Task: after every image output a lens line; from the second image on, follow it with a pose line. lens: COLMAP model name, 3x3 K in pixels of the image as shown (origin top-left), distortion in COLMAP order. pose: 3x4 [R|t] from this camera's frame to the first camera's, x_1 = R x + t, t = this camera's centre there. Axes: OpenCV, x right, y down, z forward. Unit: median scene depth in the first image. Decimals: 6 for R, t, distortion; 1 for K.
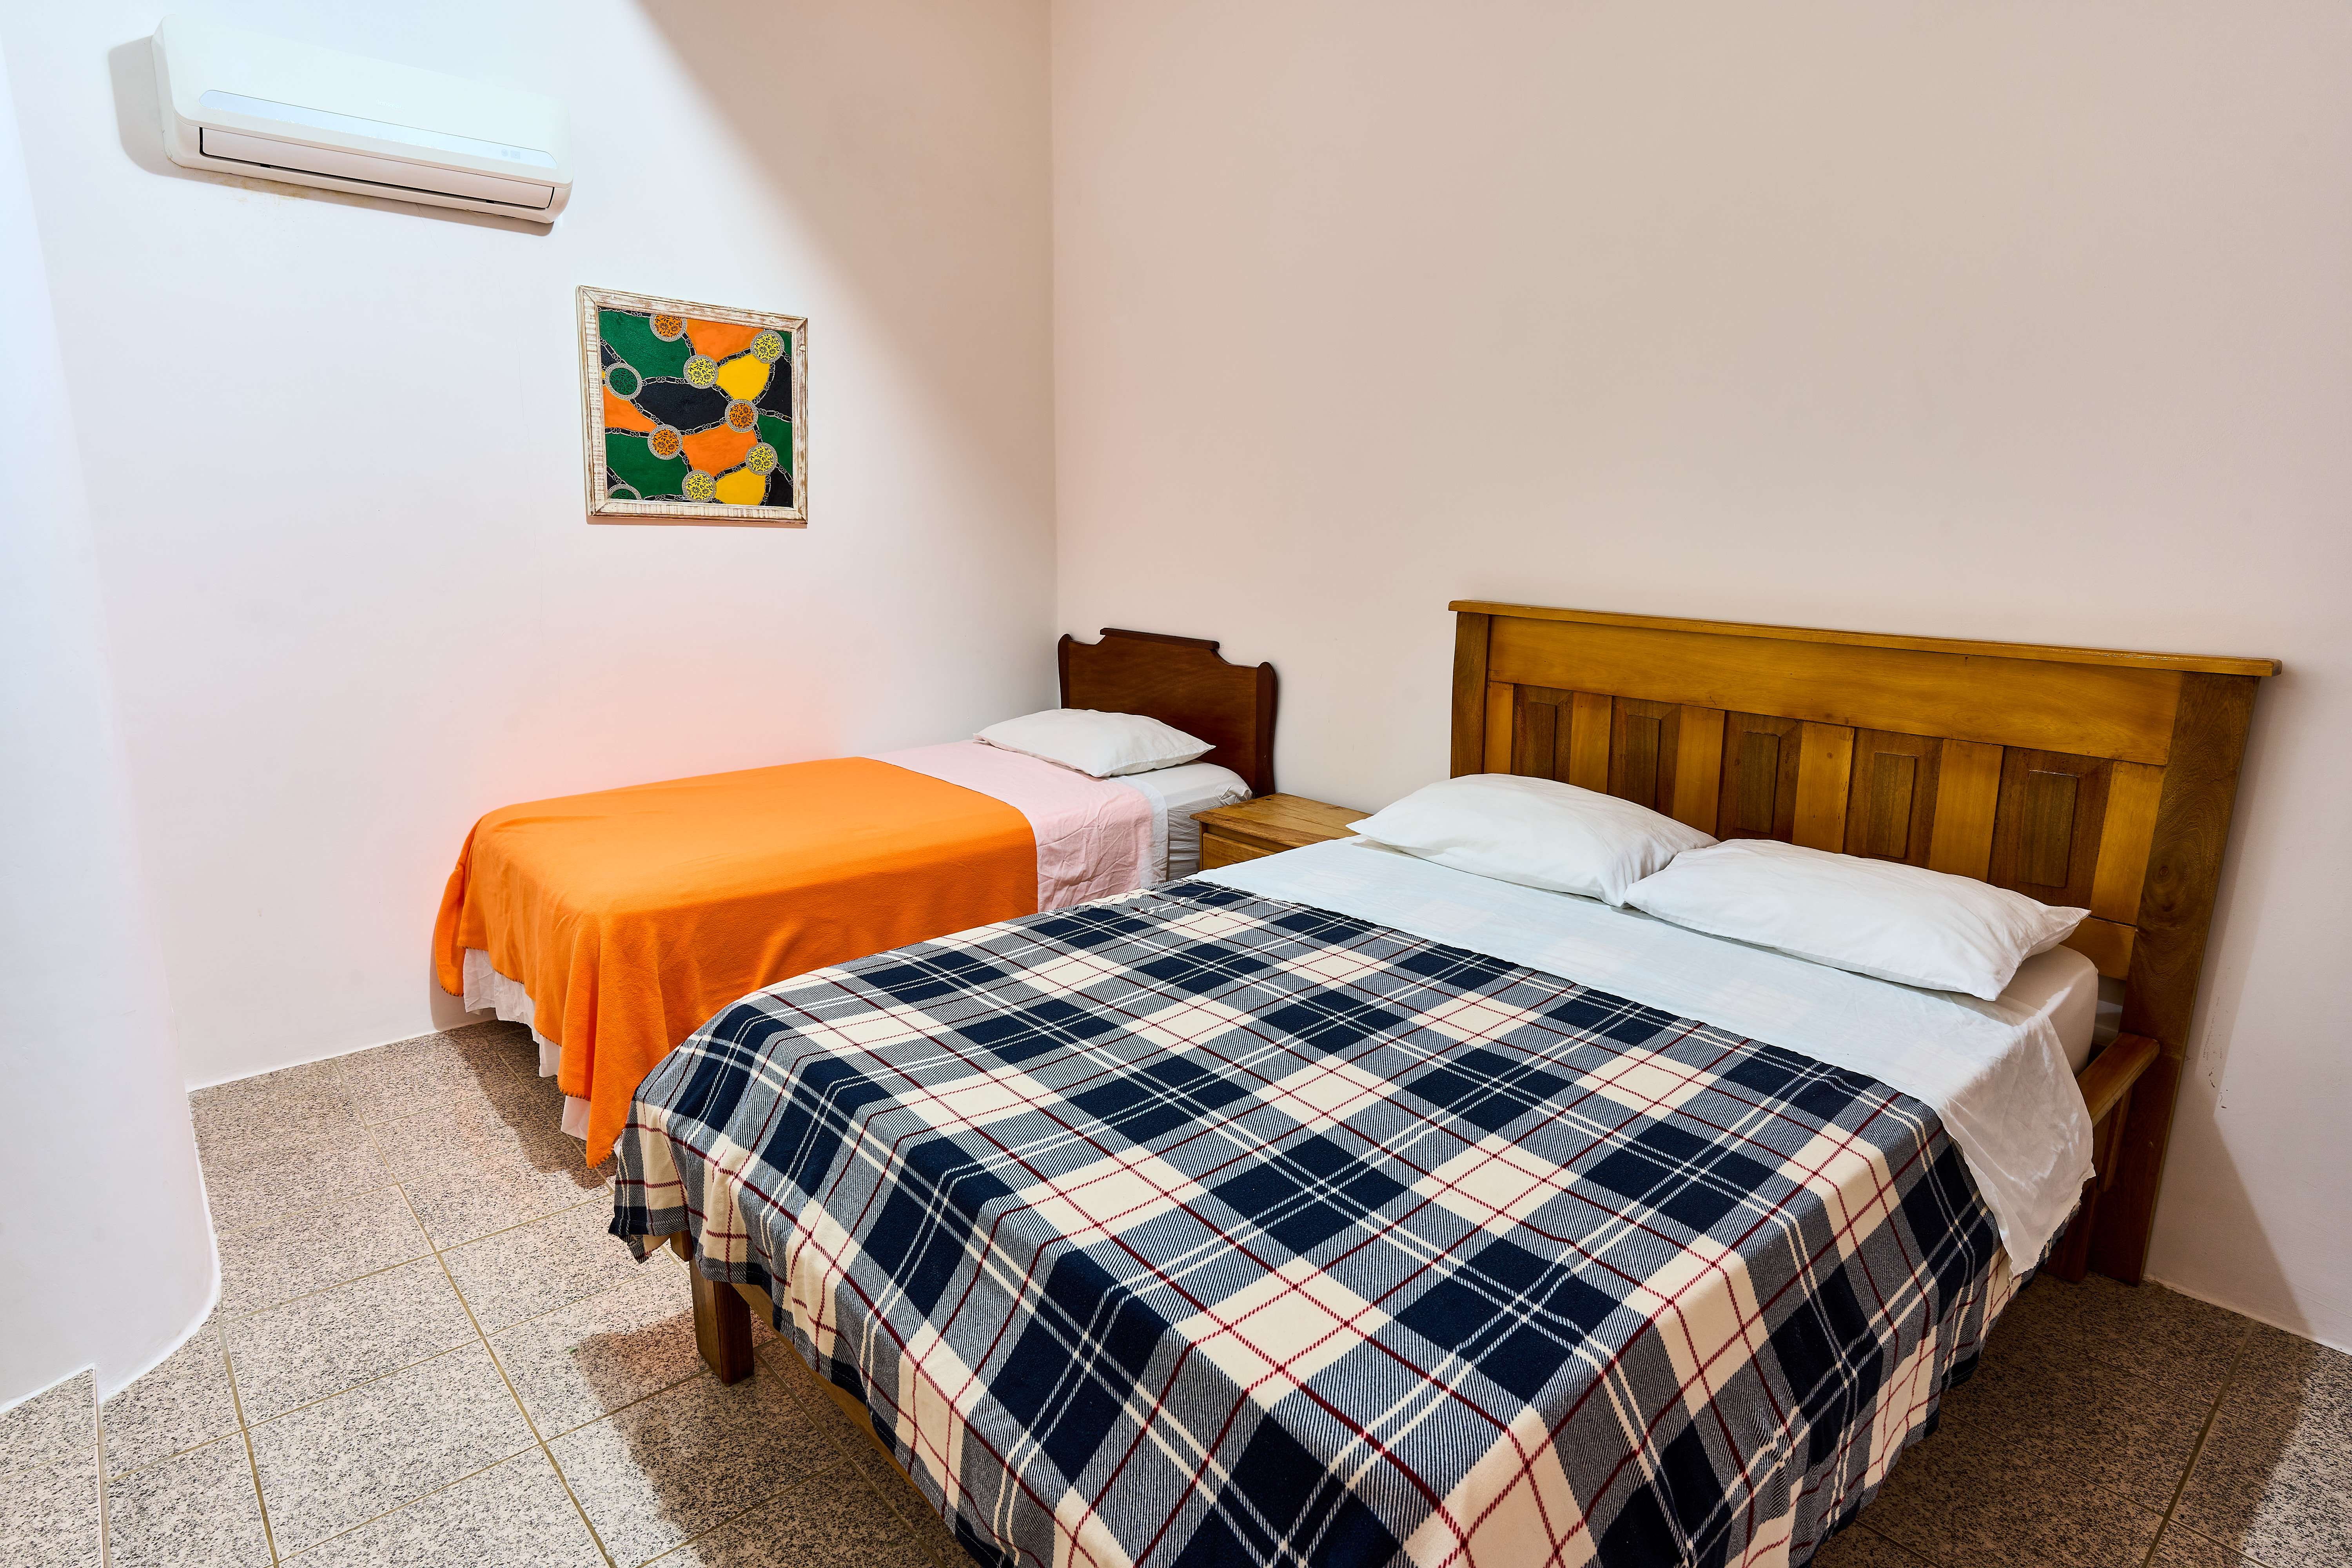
lens RADIAL K [[1287.1, 0, 1175.6], [0, 1287.1, 778.3], [0, 0, 1]] dist [-0.054031, 0.037884]
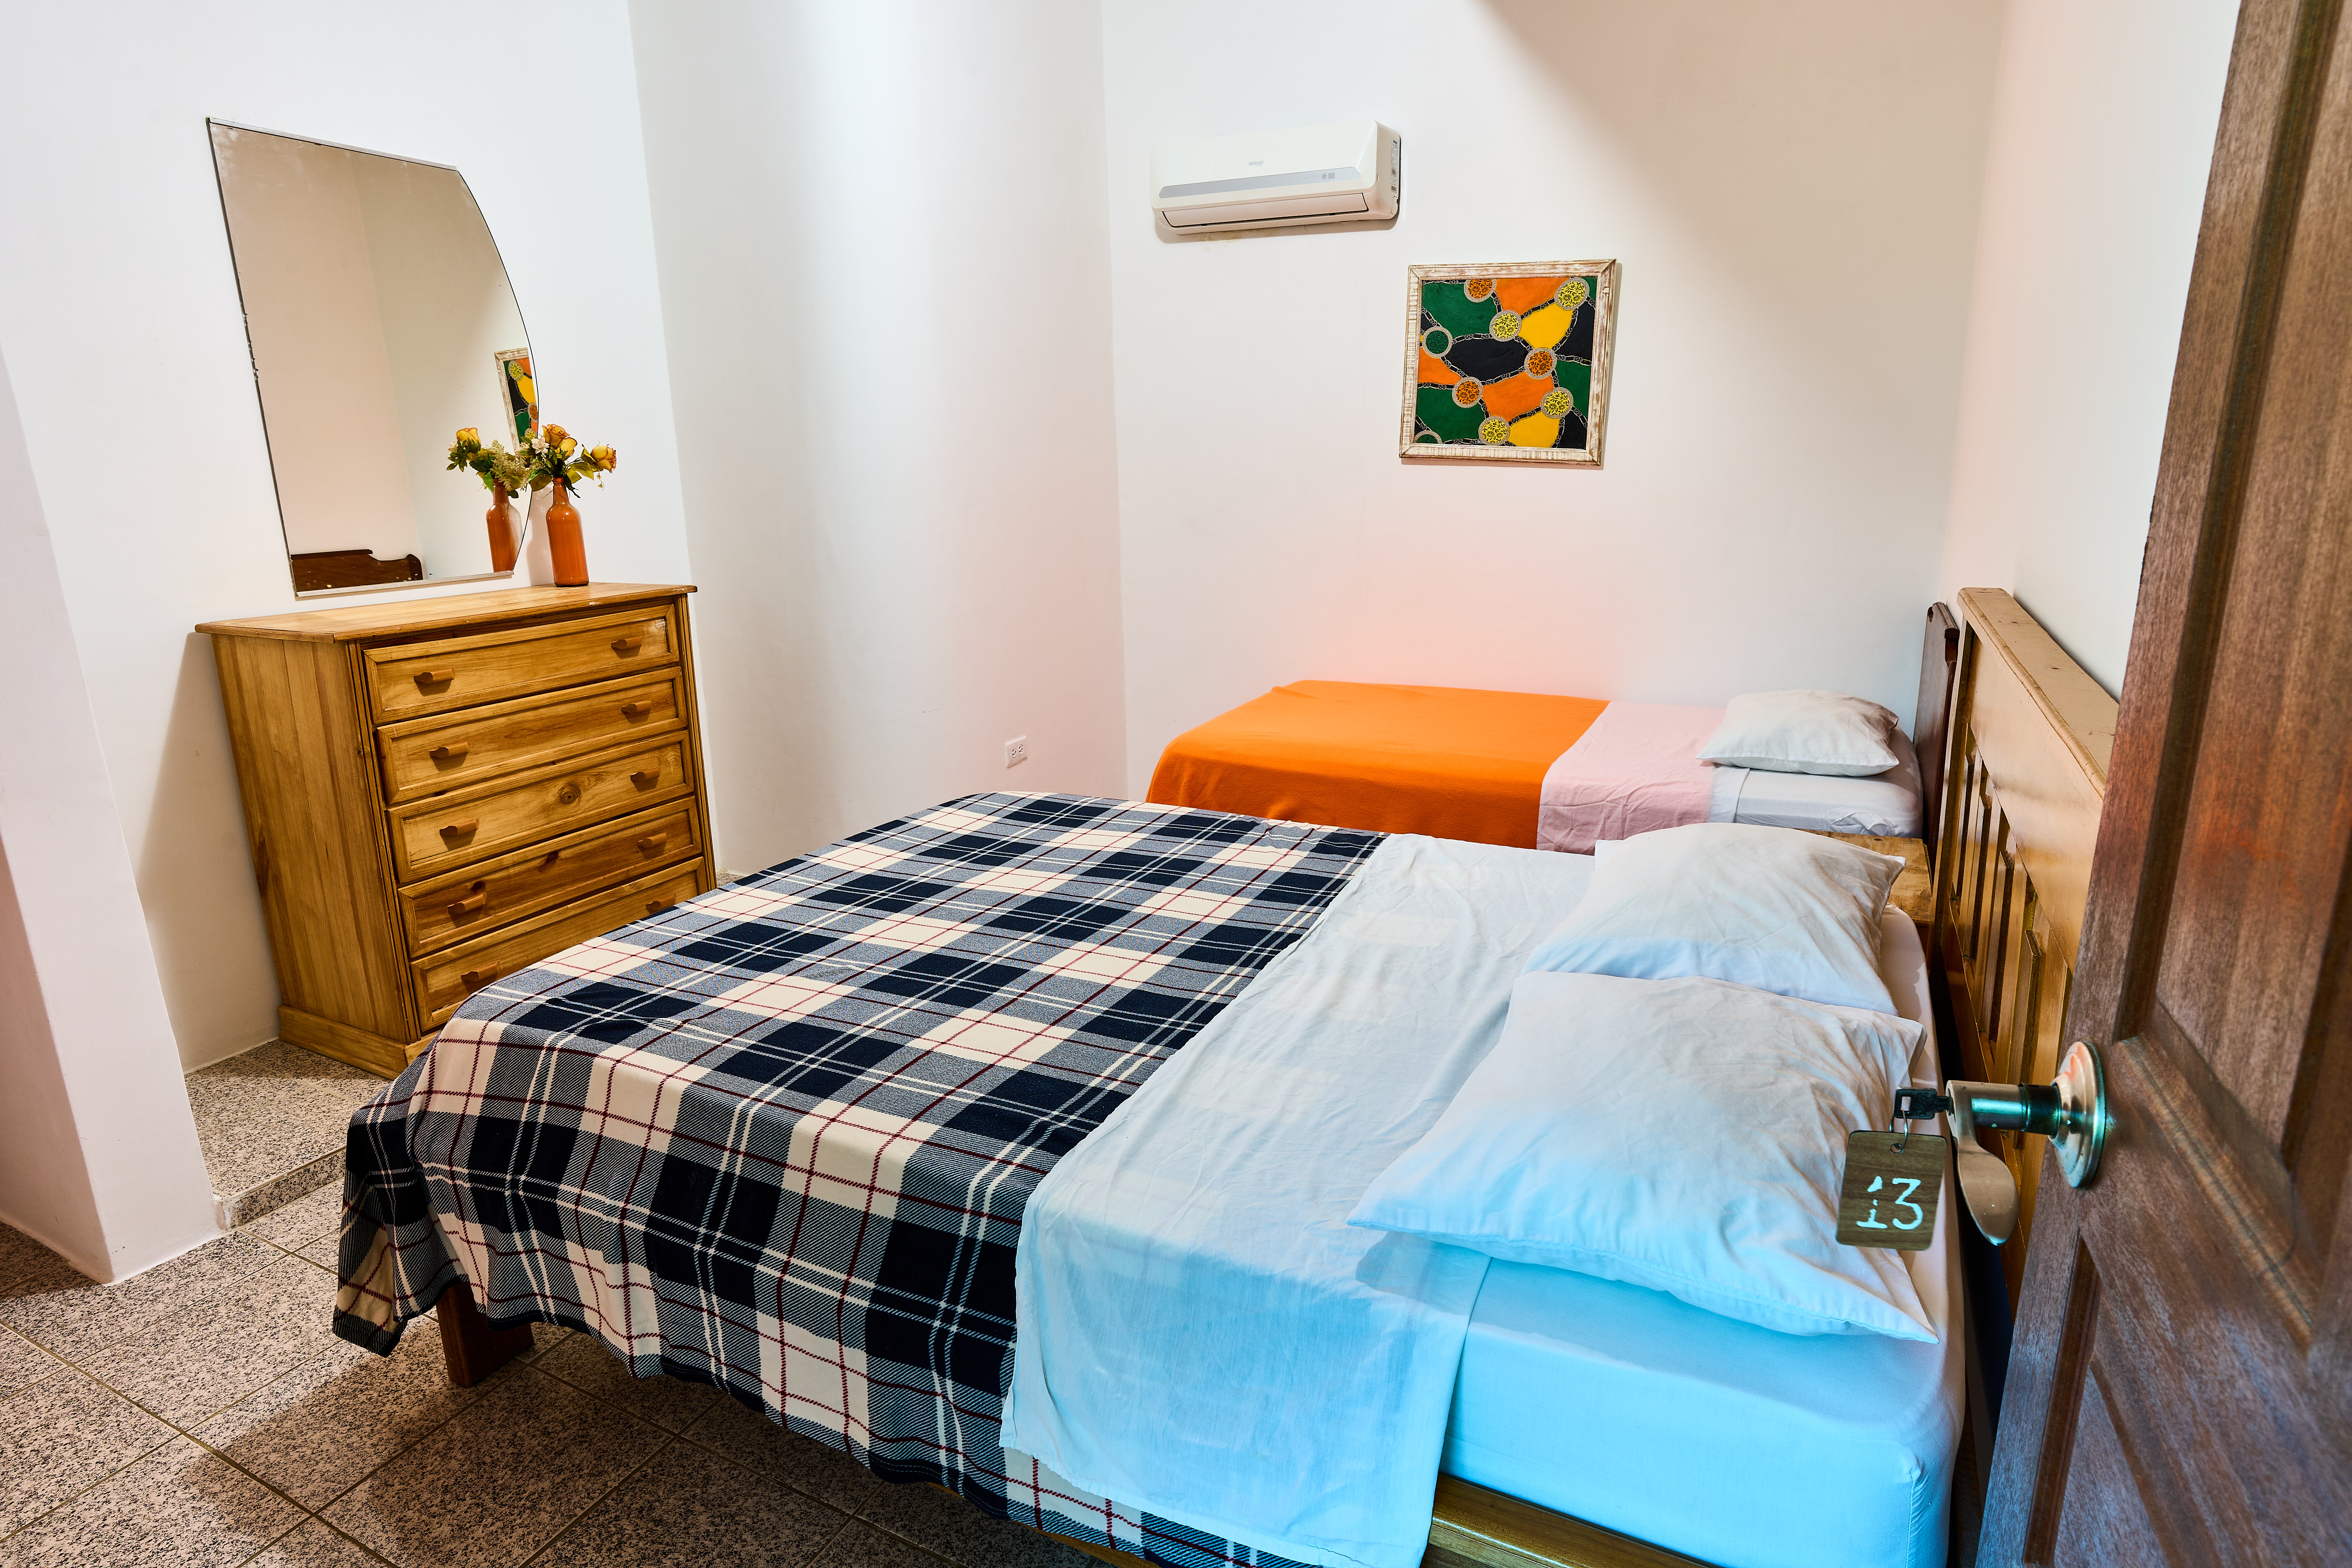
lens RADIAL K [[1297.1, 0, 1176.0], [0, 1297.1, 784.0], [0, 0, 1]] dist [-0.060035, 0.042009]
pose [[0.355054, 0.222504, -0.907981, 0.736231], [-0.176305, 0.969771, 0.168704, -0.084780], [0.918071, 0.100182, 0.383549, 0.414516]]
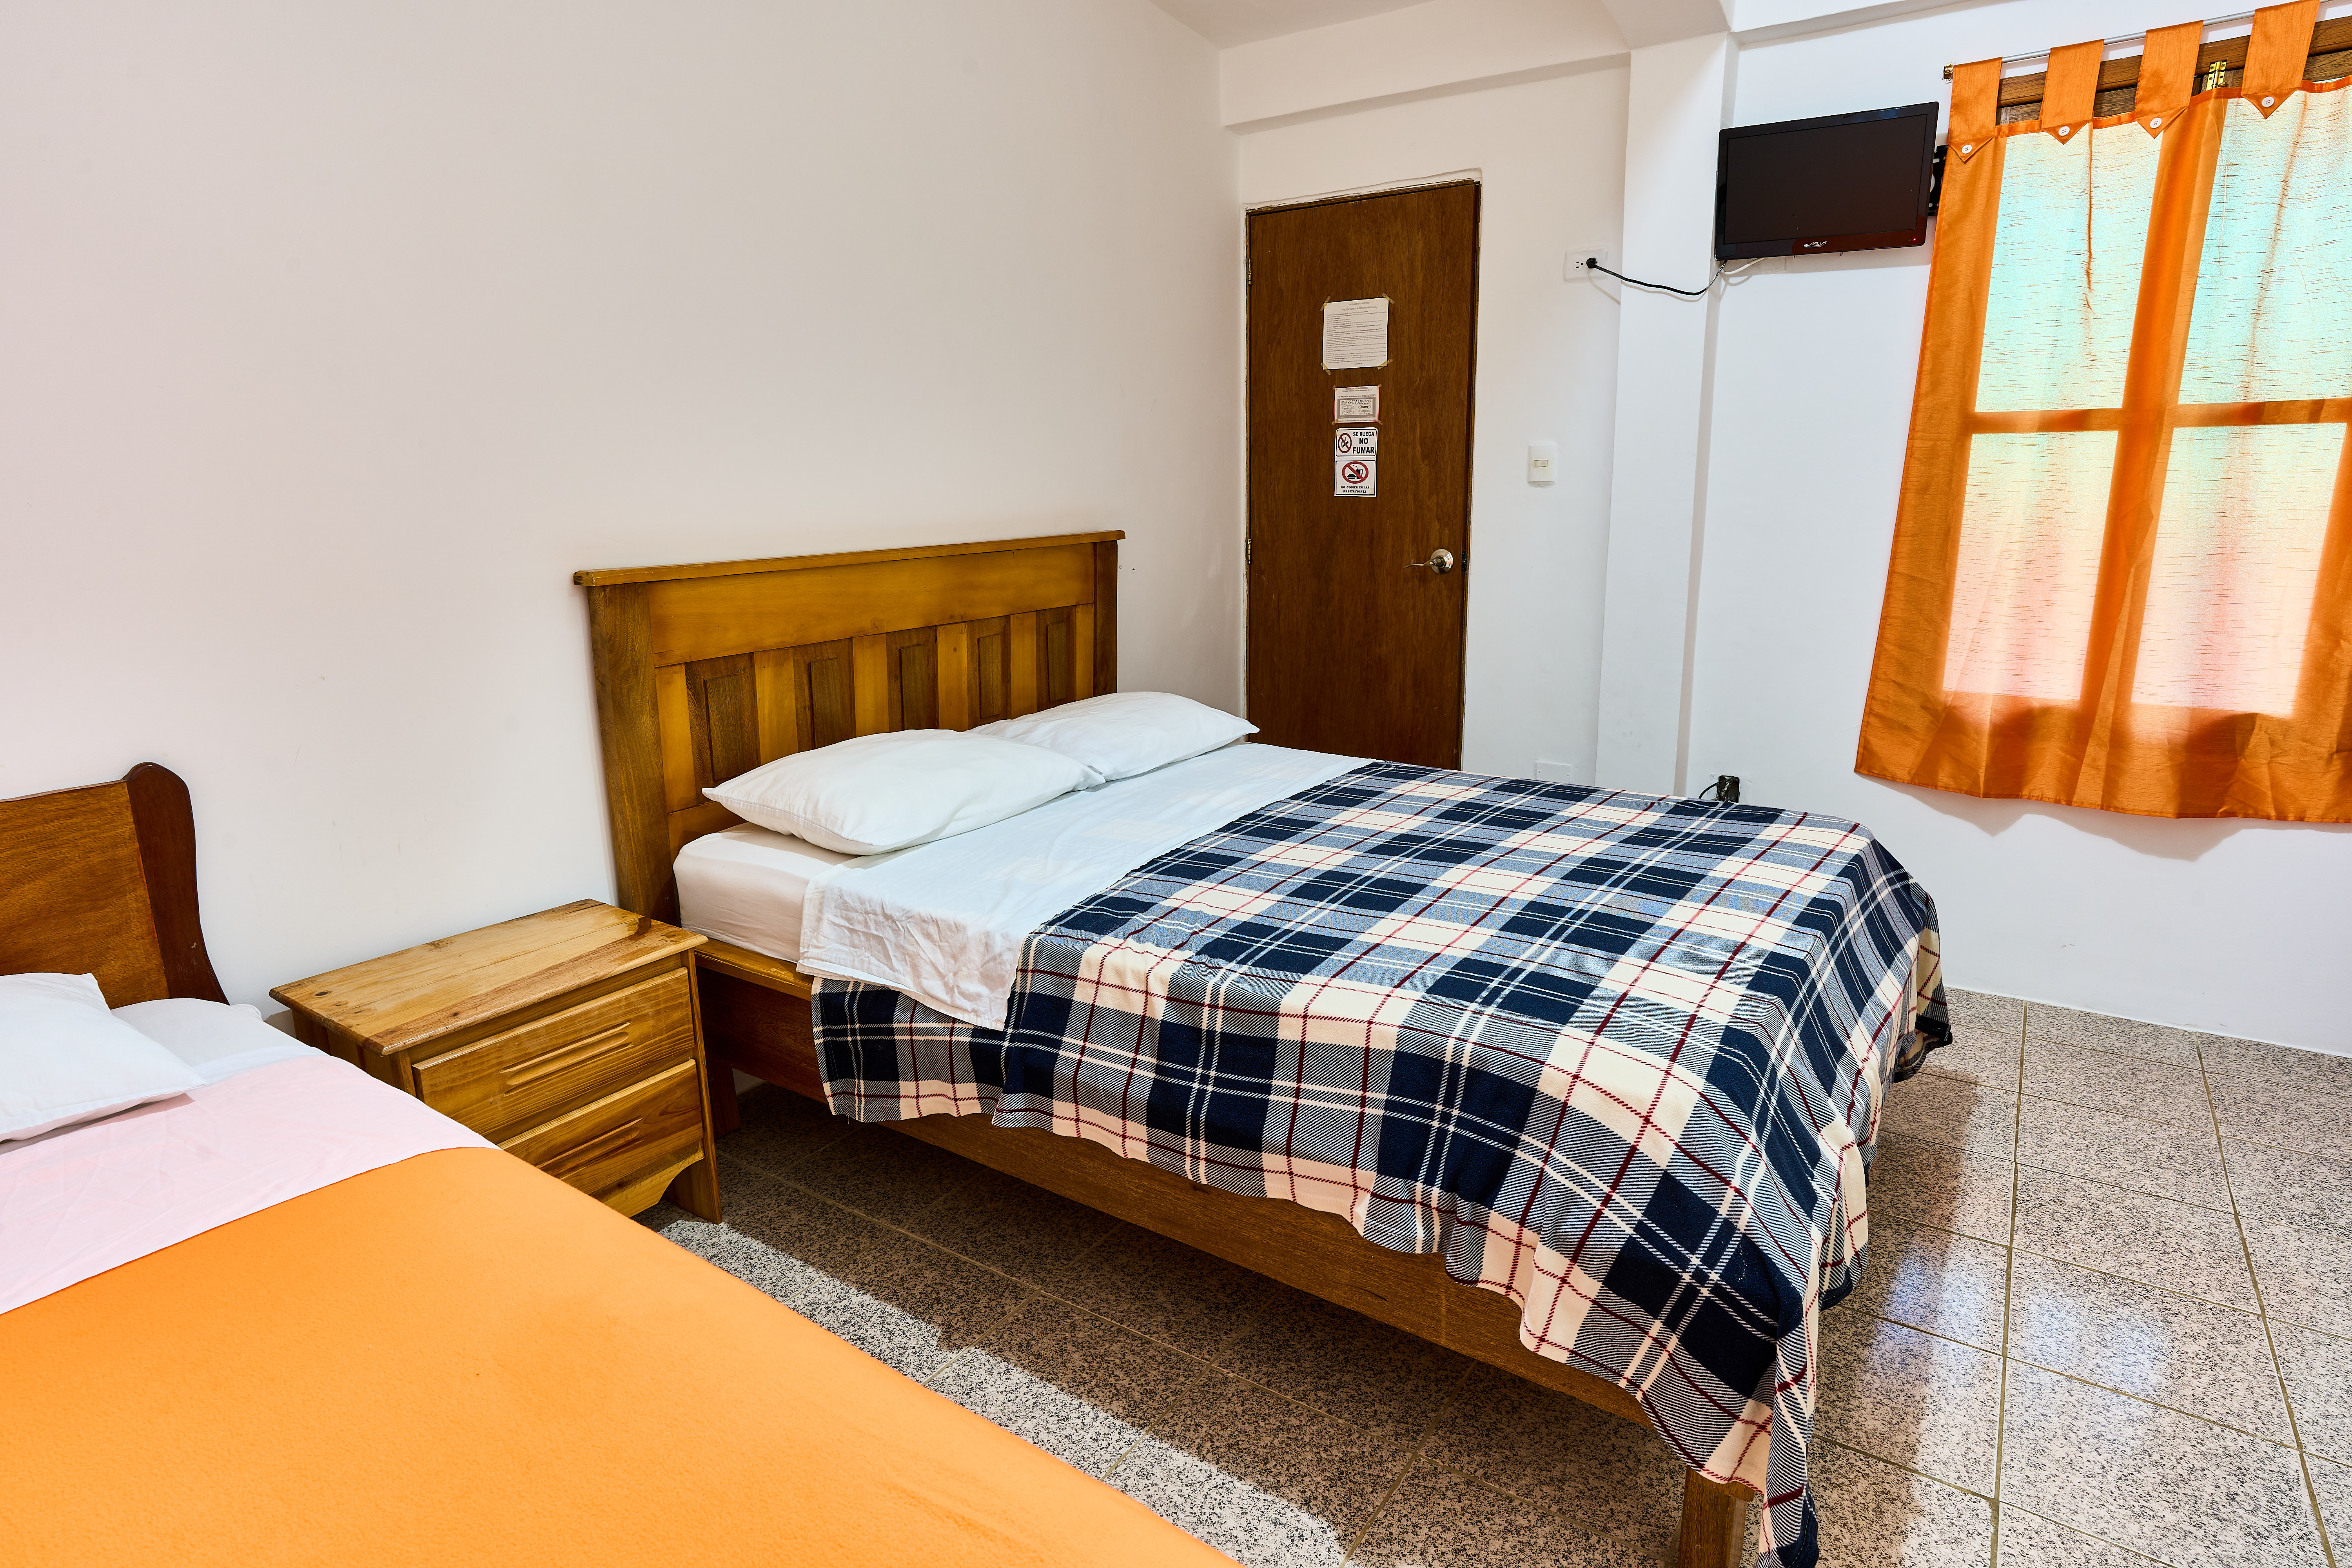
lens RADIAL K [[1287.1, 0, 1175.6], [0, 1287.1, 778.3], [0, 0, 1]] dist [-0.054031, 0.037884]
pose [[-0.246572, -0.224450, 0.942775, -0.605424], [0.216523, 0.935461, 0.279338, -0.169595], [-0.944627, 0.273009, -0.182060, 0.911178]]
